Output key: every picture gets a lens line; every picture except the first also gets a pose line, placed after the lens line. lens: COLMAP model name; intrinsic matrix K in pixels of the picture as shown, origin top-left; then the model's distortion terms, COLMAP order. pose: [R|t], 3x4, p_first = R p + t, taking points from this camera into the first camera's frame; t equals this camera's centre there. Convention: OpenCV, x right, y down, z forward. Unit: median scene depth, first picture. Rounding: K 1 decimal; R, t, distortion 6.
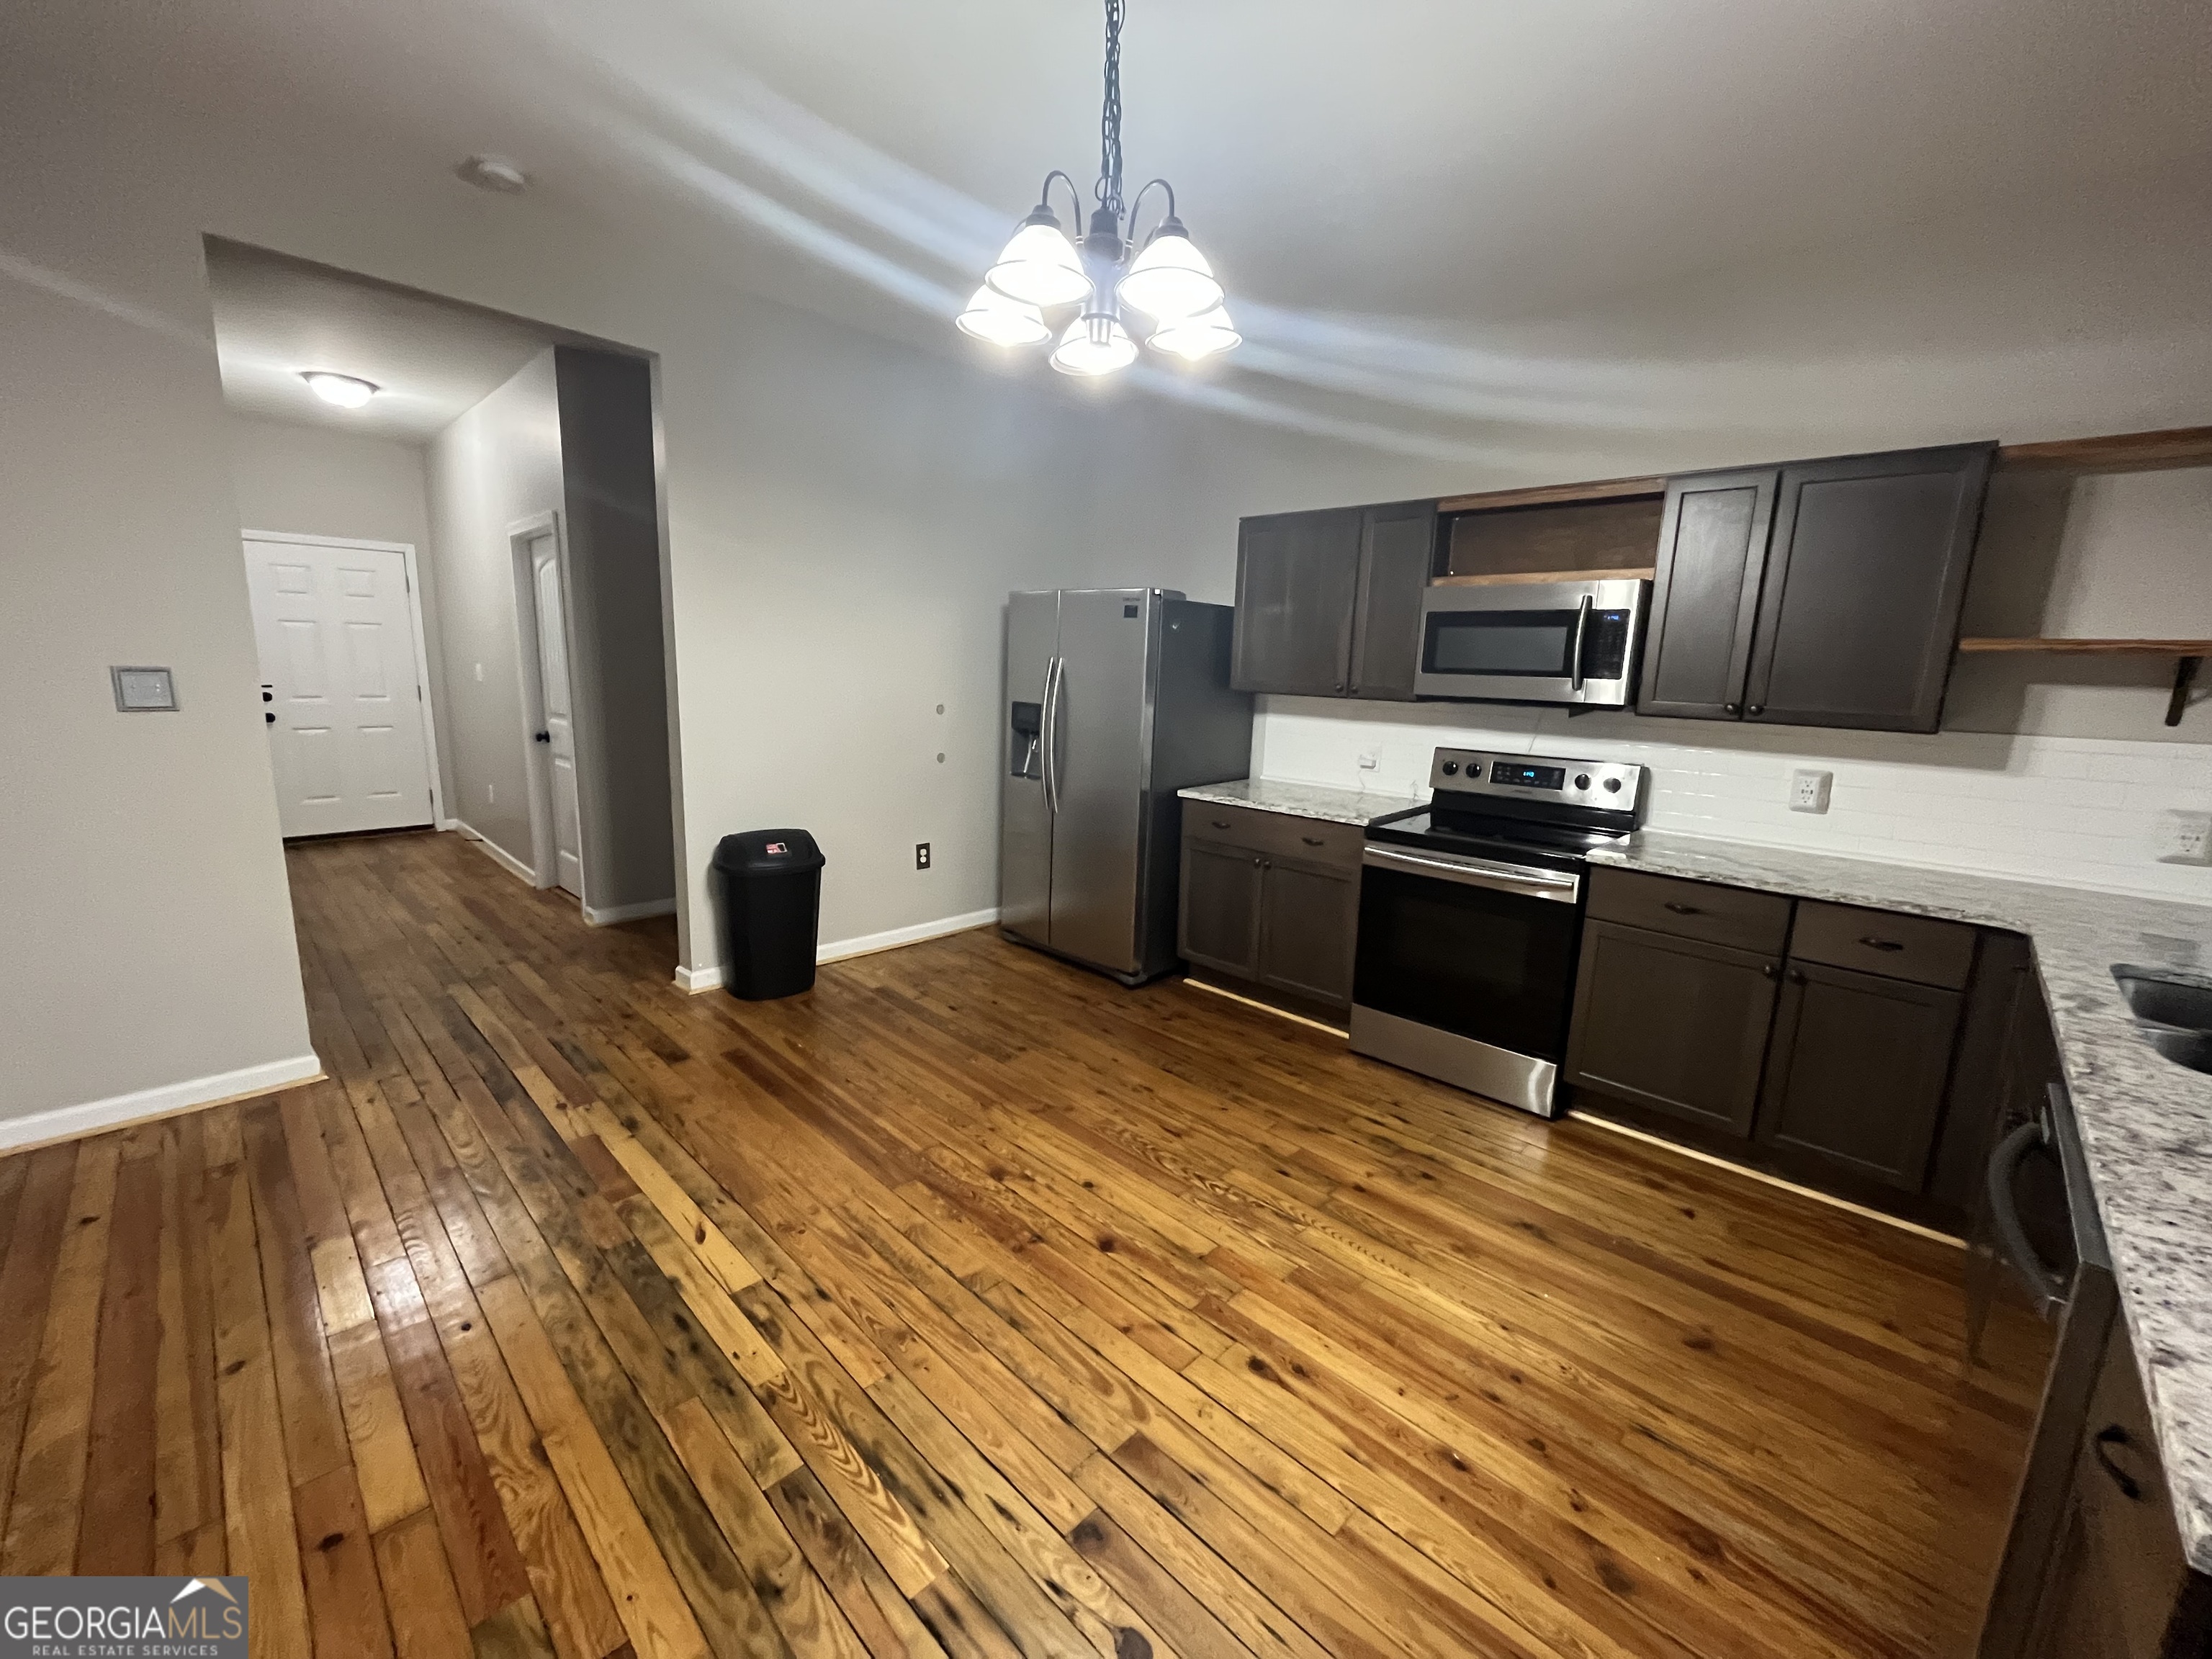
lens RADIAL K [[890.2, 0, 1104.6], [0, 890.2, 828.3], [0, 0, 1]] dist [-0.003988, 0.000070]
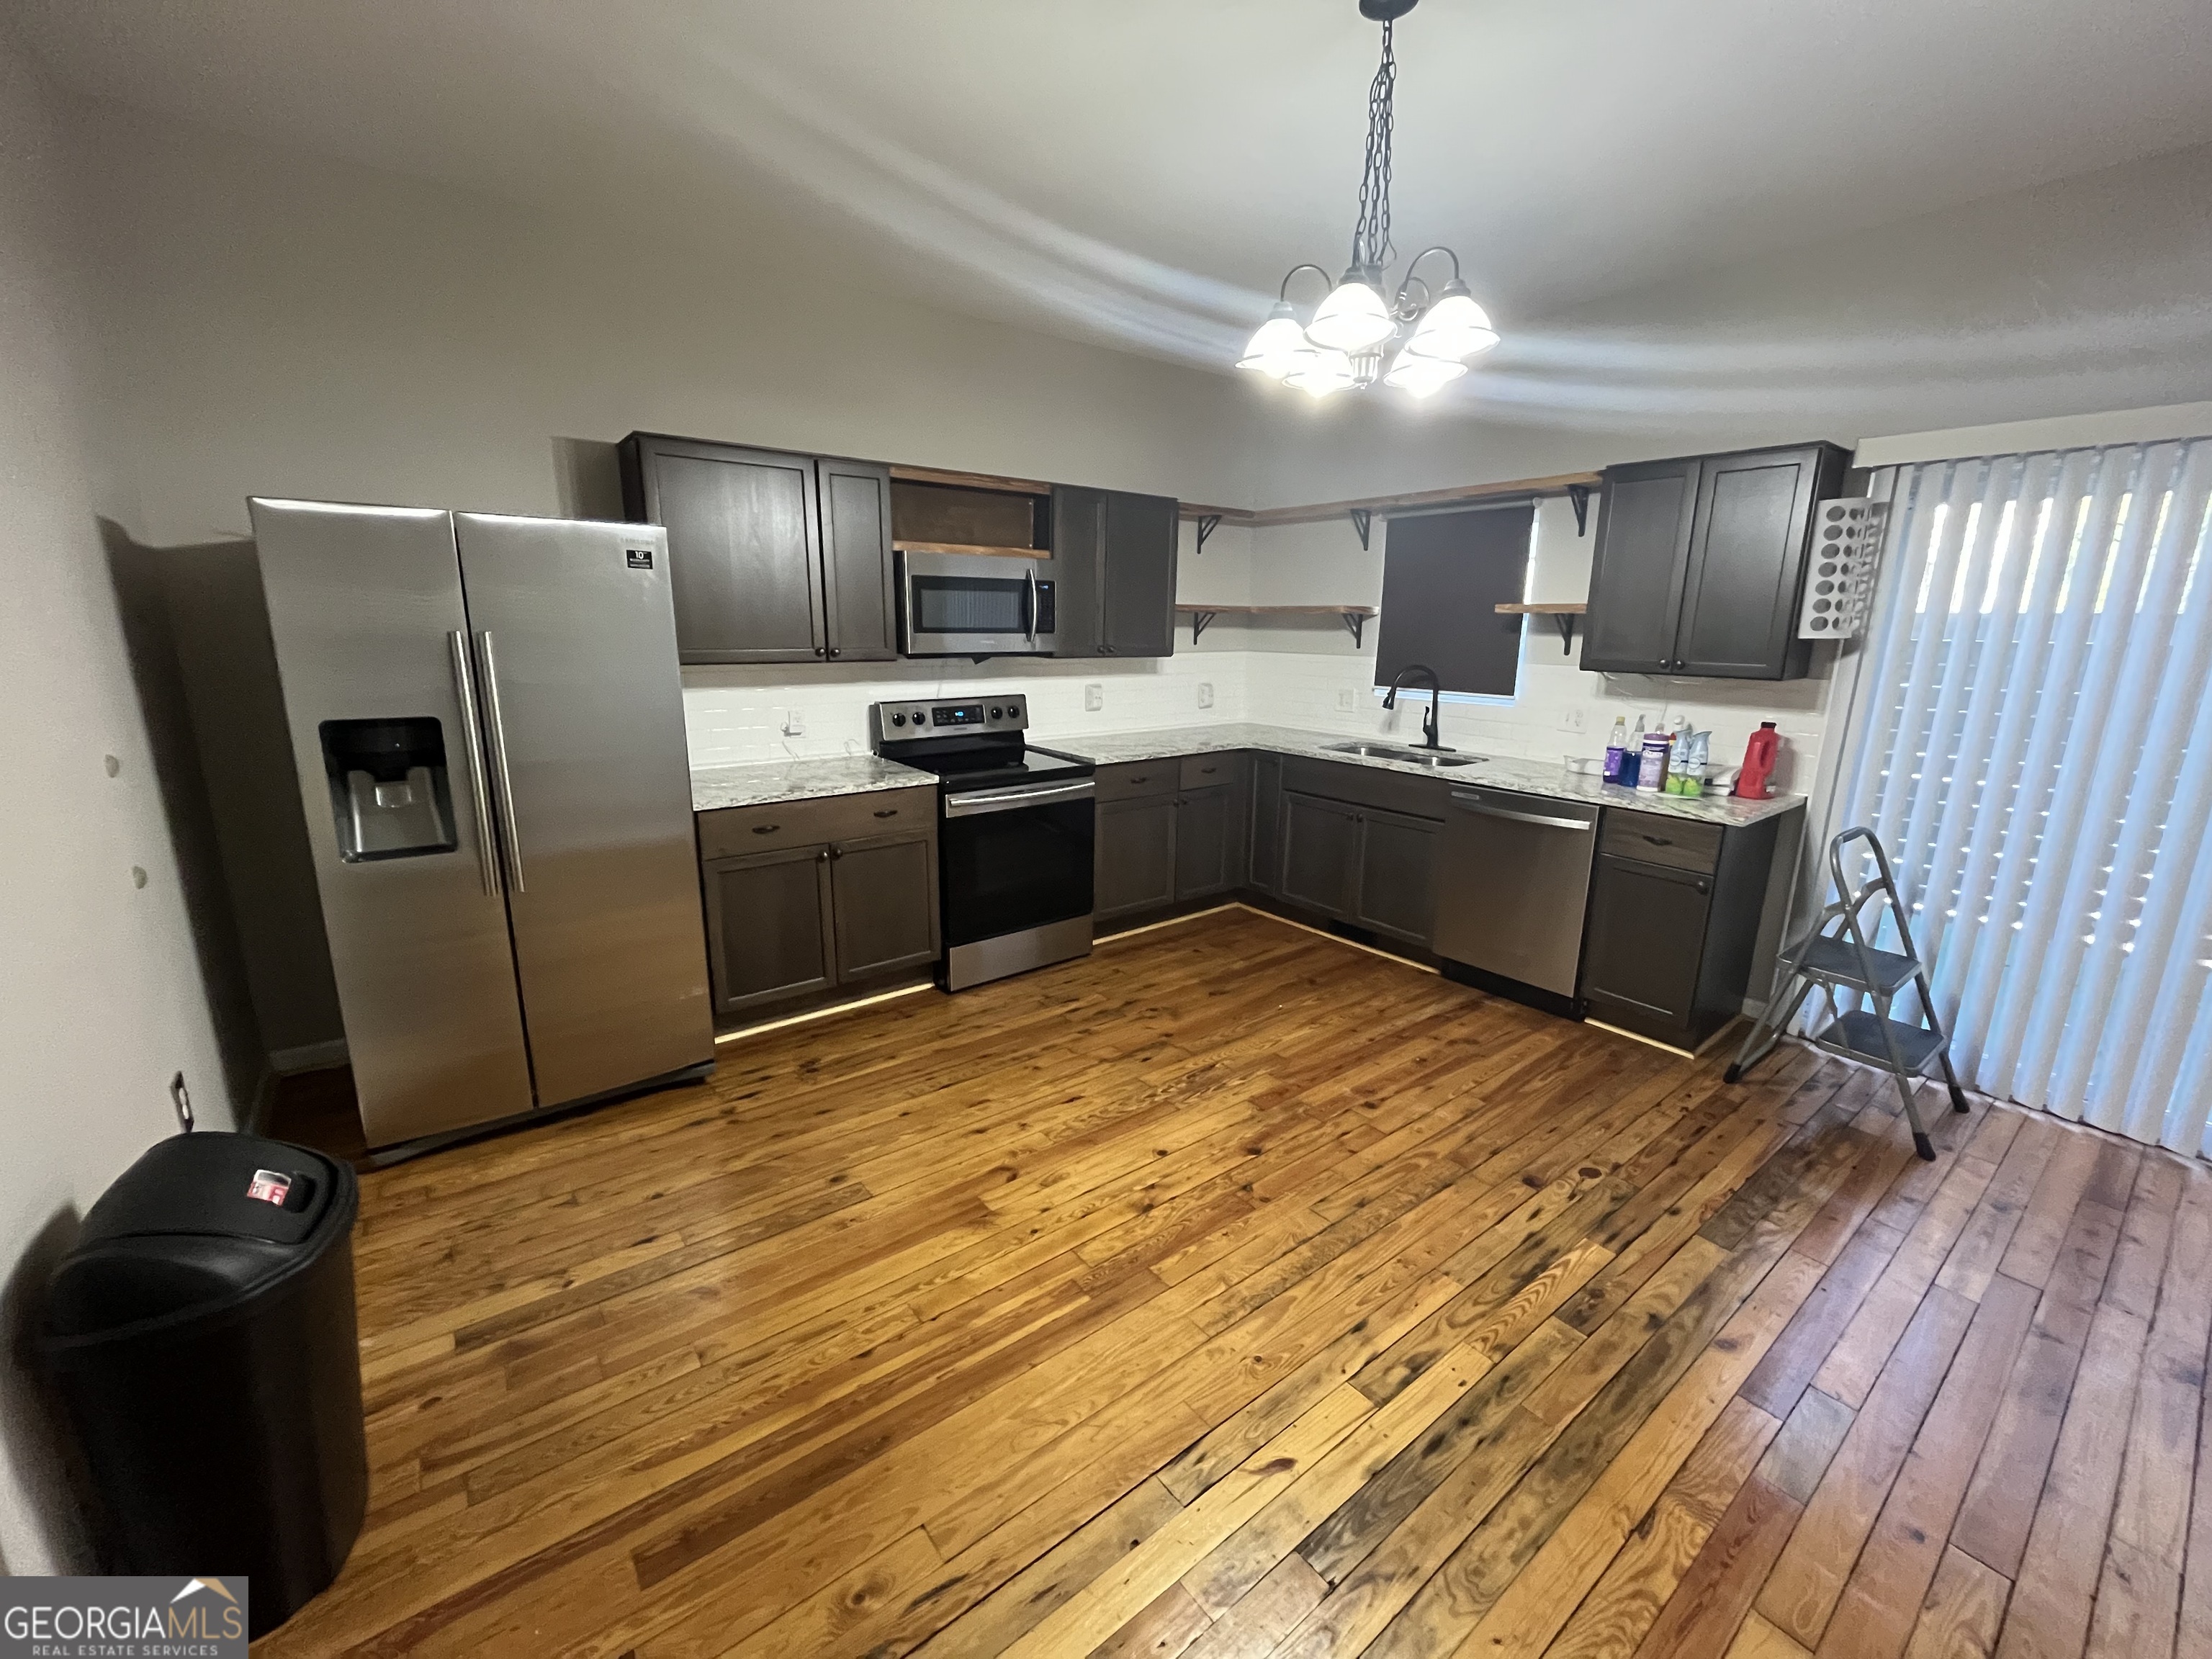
lens RADIAL K [[890.2, 0, 1102.1], [0, 890.2, 835.2], [0, 0, 1]] dist [-0.003988, 0.000070]
pose [[0.140750, -0.263207, 0.954417, -1.121659], [0.174830, 0.955472, 0.237715, -0.256753], [-0.974486, 0.133403, 0.180500, 1.017839]]
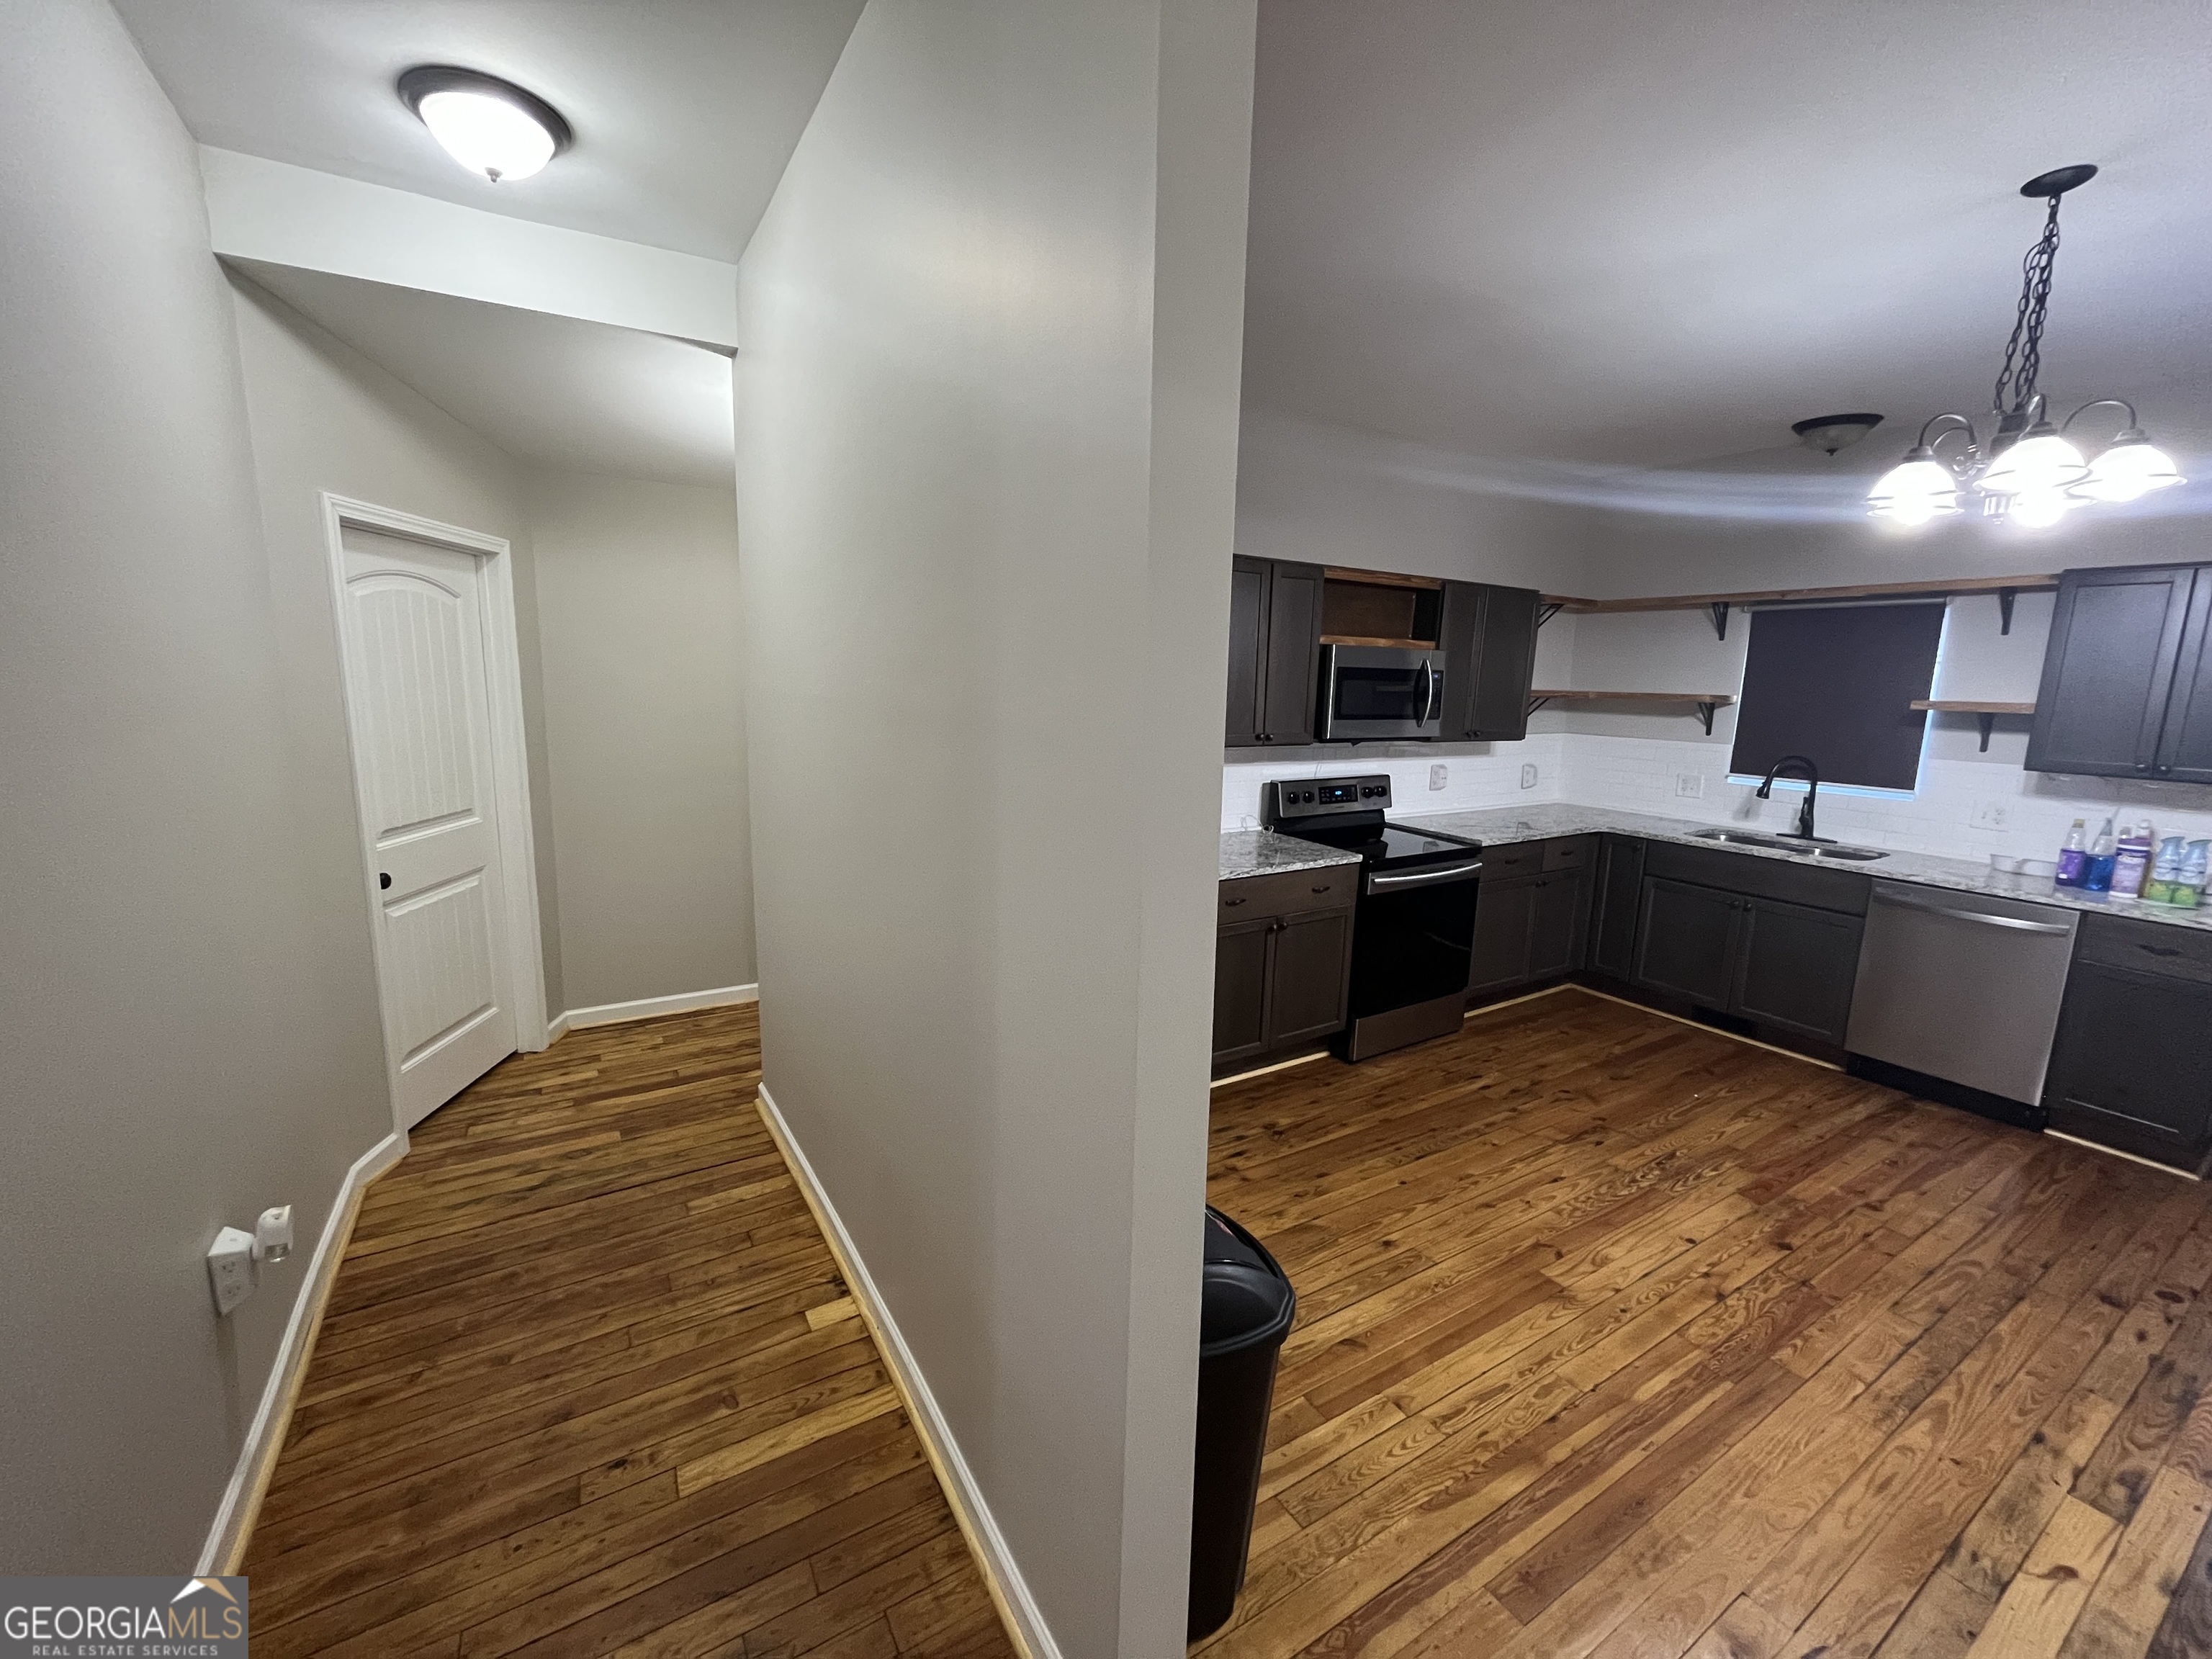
lens RADIAL K [[890.2, 0, 1098.7], [0, 890.2, 834.9], [0, 0, 1]] dist [-0.003988, 0.000070]
pose [[0.249116, -0.197390, 0.948145, -1.338963], [0.161698, 0.973745, 0.160235, -0.427784], [-0.954880, 0.113396, 0.274493, 1.621805]]
